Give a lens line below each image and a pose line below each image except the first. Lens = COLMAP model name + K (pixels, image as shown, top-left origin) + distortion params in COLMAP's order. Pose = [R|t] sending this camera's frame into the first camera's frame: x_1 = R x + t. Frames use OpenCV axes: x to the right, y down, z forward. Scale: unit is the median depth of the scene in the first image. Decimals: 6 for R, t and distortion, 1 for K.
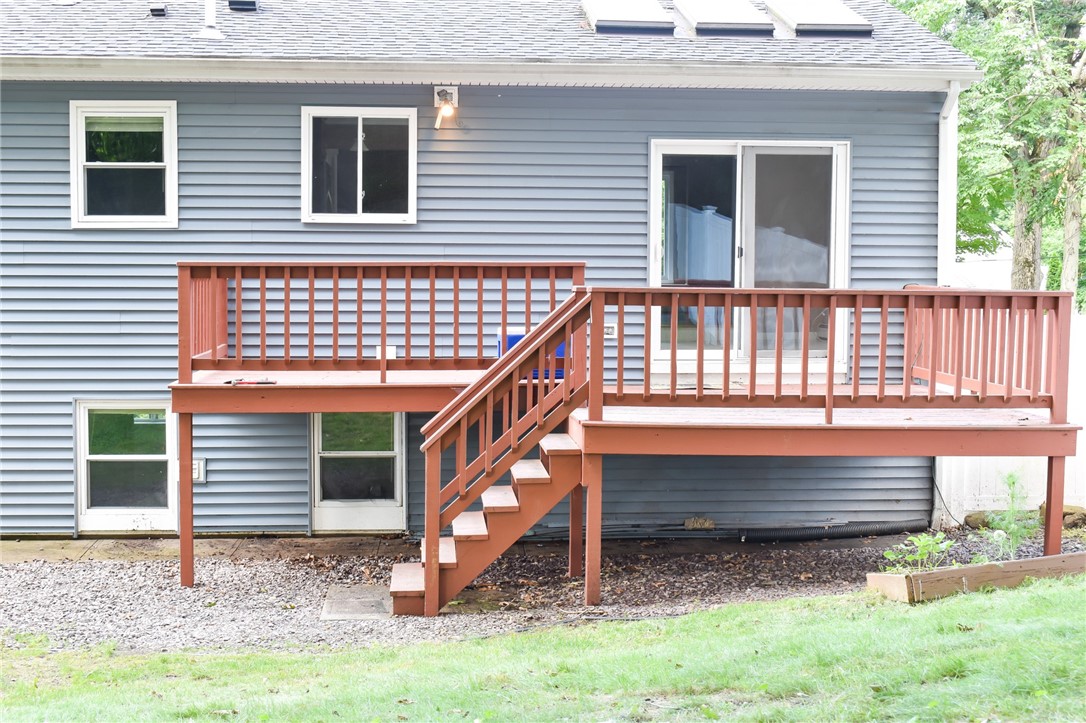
lens RADIAL K [[1586.0, 0, 543.8], [0, 1586.0, 359.5], [0, 0, 1]] dist [-0.014901, 0.000000]
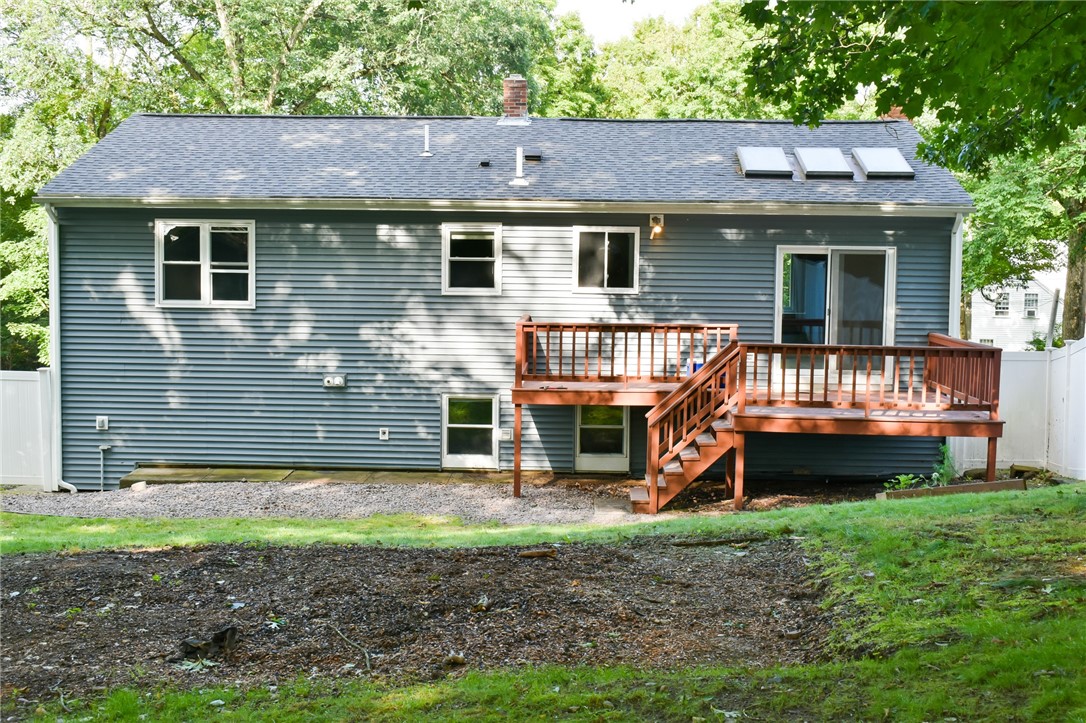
lens RADIAL K [[1302.8, 0, 538.3], [0, 1302.8, 363.7], [0, 0, 1]] dist [-0.066245, 0.000000]
pose [[0.992277, 0.015415, -0.123078, -0.012784], [-0.013546, 0.999780, 0.016009, -0.030941], [0.123297, -0.014218, 0.992268, -0.415307]]
